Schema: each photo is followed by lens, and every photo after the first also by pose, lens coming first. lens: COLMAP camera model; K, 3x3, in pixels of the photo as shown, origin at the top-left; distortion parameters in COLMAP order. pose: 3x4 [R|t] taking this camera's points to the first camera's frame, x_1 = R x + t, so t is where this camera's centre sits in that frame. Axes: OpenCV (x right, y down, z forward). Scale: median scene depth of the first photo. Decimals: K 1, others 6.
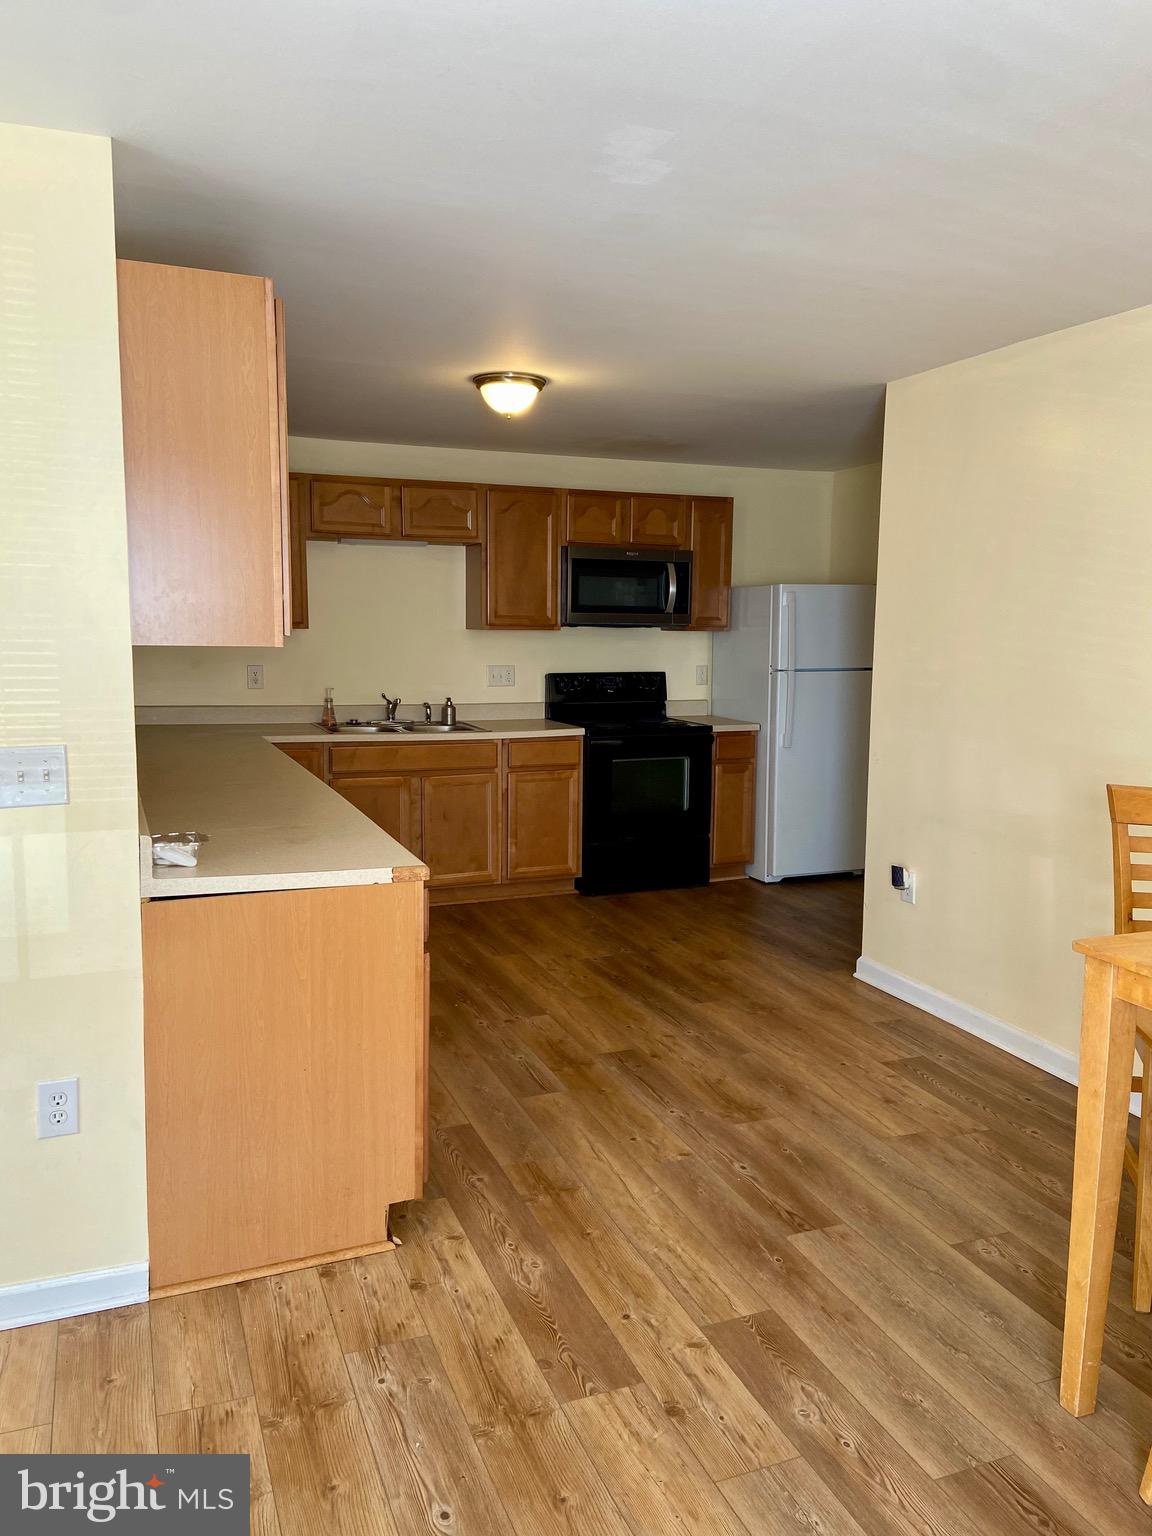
lens RADIAL K [[1168.9, 0, 570.2], [0, 1168.9, 764.4], [0, 0, 1]] dist [0.066167, -0.099191]
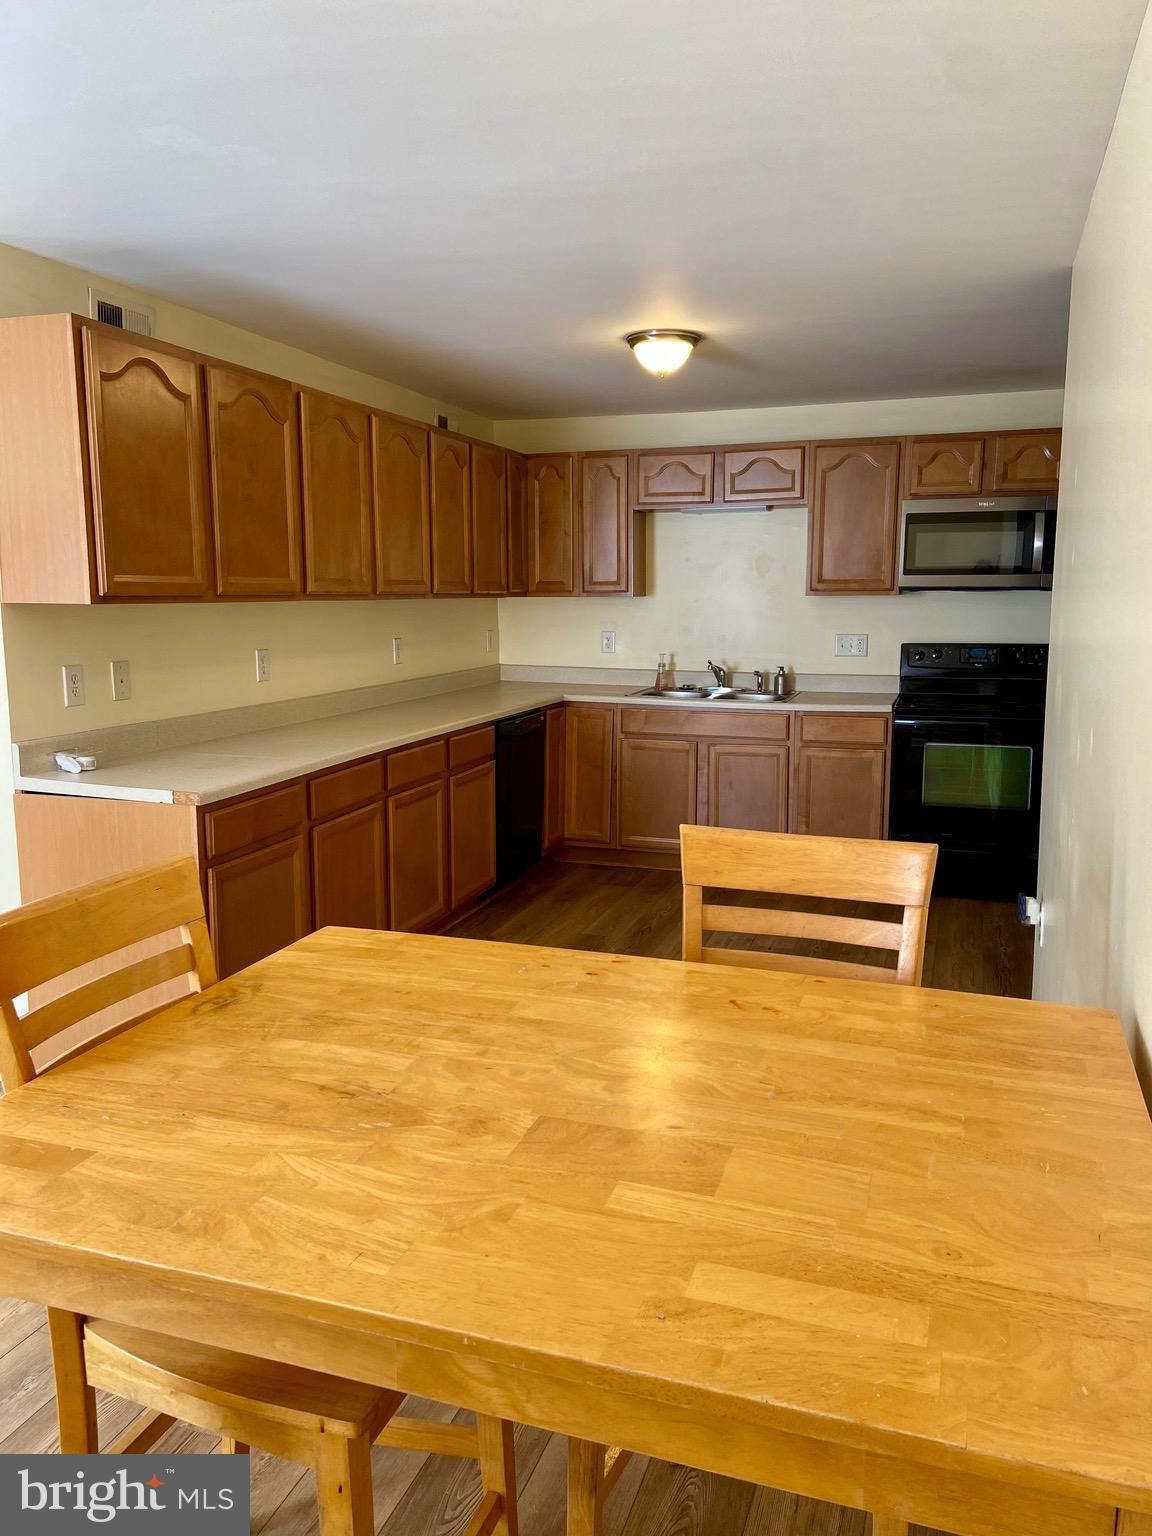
lens RADIAL K [[1168.9, 0, 584.4], [0, 1168.9, 760.2], [0, 0, 1]] dist [0.066167, -0.099191]
pose [[0.745361, 0.082750, -0.661506, 0.431107], [-0.070571, 0.996485, 0.045138, -0.012296], [0.662916, 0.013039, 0.748580, 0.171592]]
